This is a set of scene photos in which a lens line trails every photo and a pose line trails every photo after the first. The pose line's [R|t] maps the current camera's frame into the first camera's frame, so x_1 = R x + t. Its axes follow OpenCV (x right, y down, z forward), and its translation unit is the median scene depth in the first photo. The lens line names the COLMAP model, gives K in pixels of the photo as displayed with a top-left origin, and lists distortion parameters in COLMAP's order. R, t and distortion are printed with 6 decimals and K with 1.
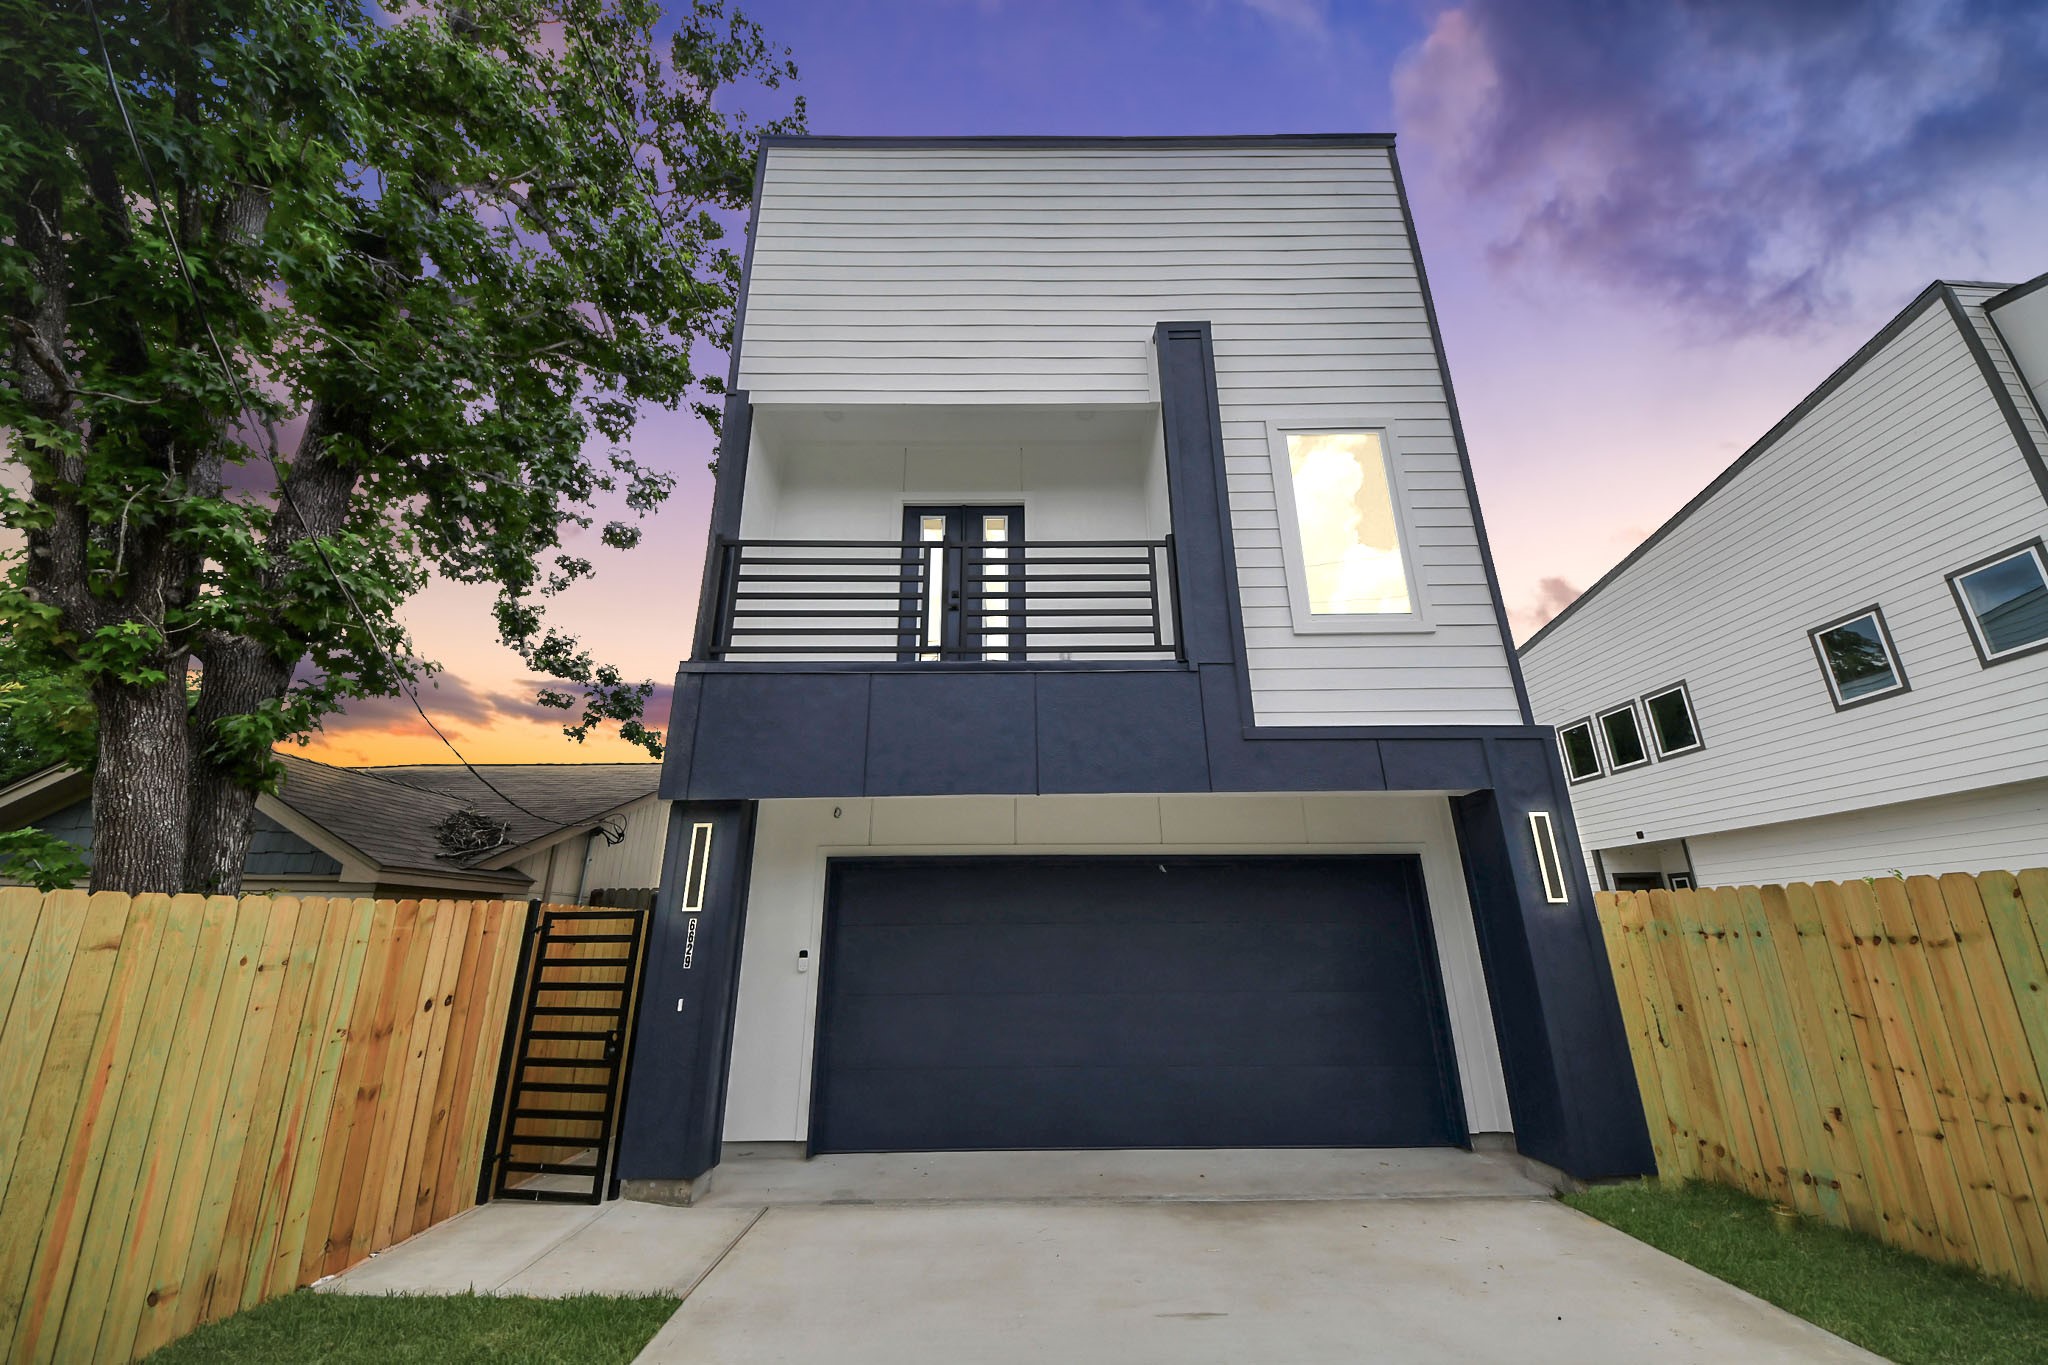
lens RADIAL K [[739.7, 0, 1026.8], [0, 739.7, 689.5], [0, 0, 1]] dist [0.004246, -0.009016]
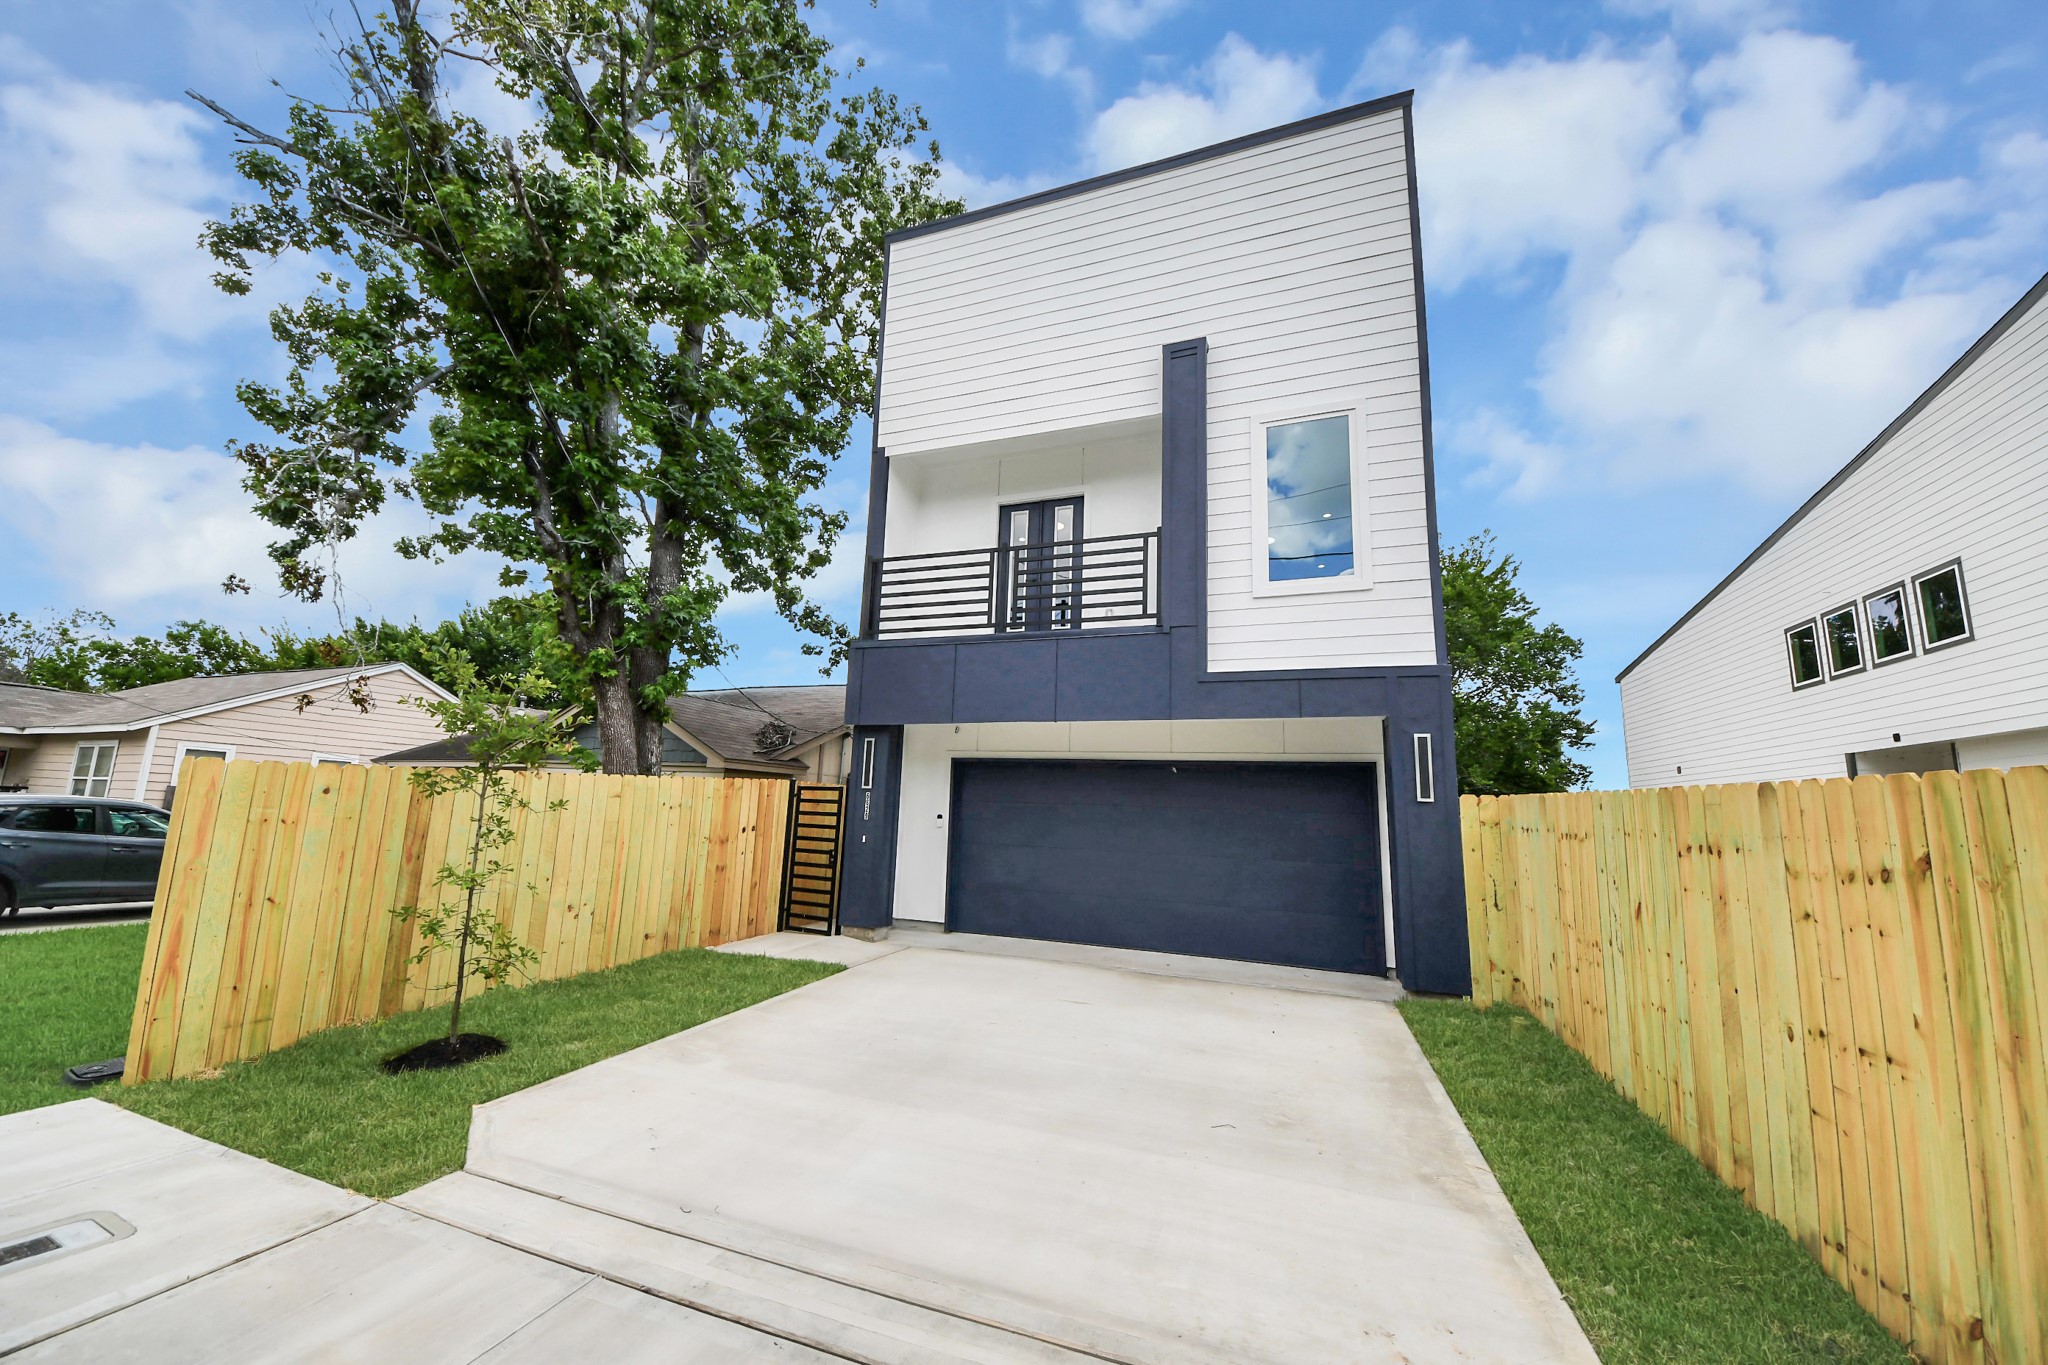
lens RADIAL K [[739.7, 0, 1025.6], [0, 739.7, 695.5], [0, 0, 1]] dist [0.004246, -0.009016]
pose [[0.936311, -0.014504, -0.350872, 0.452833], [0.068825, 0.987349, 0.142848, -0.121801], [0.344361, -0.157899, 0.925464, -0.391873]]
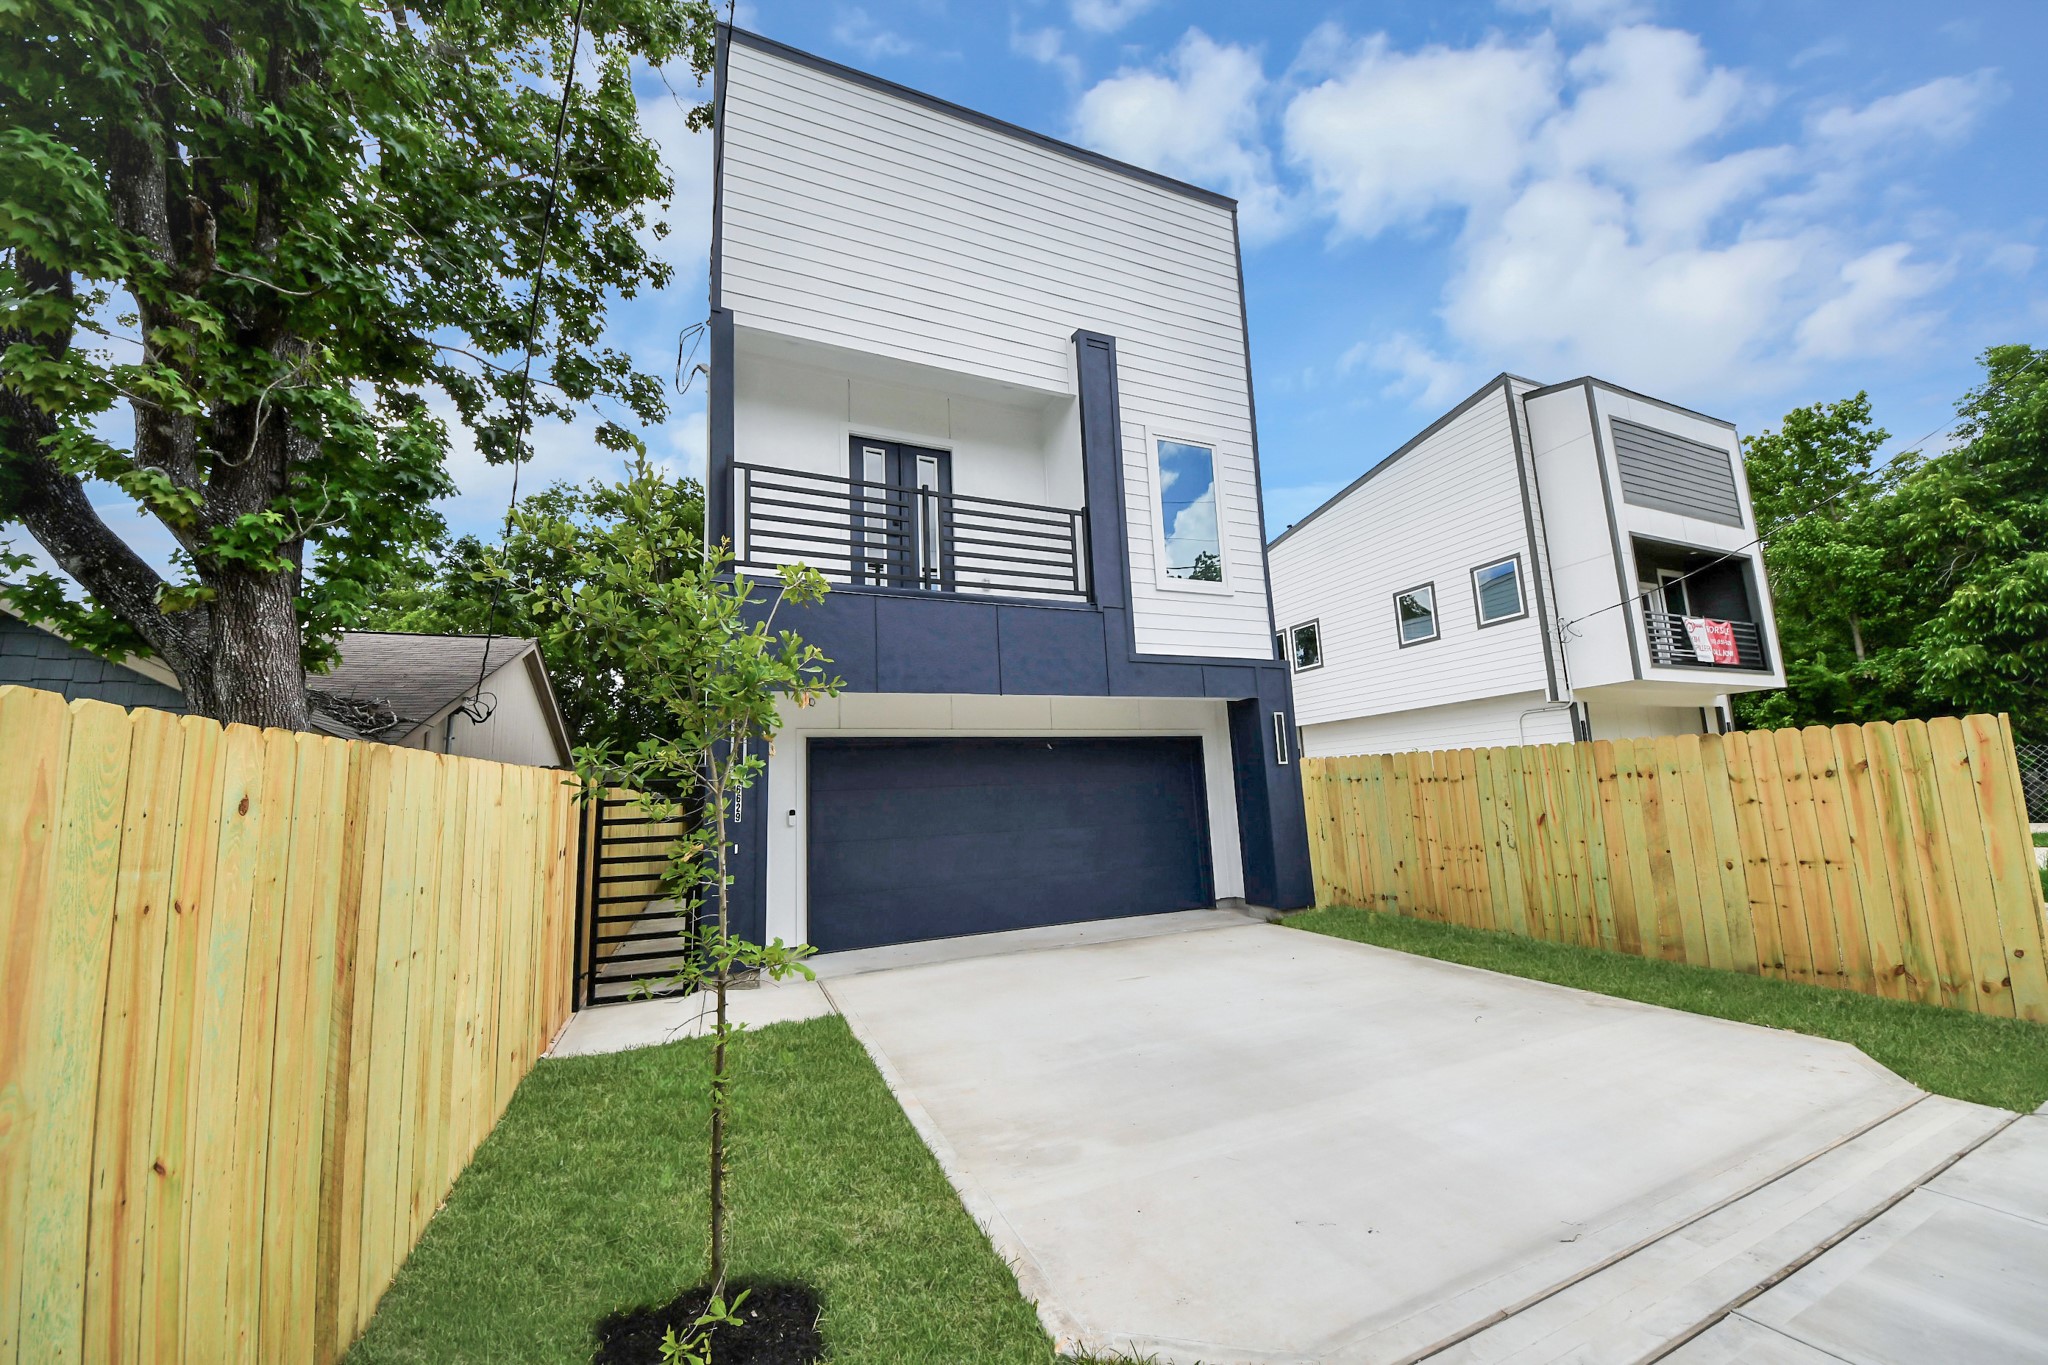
lens RADIAL K [[739.7, 0, 1029.8], [0, 739.7, 694.4], [0, 0, 1]] dist [0.004246, -0.009016]
pose [[0.919687, 0.027938, 0.391656, -0.443400], [-0.091633, 0.985195, 0.144896, -0.059898], [-0.381810, -0.169148, 0.908631, -0.269971]]
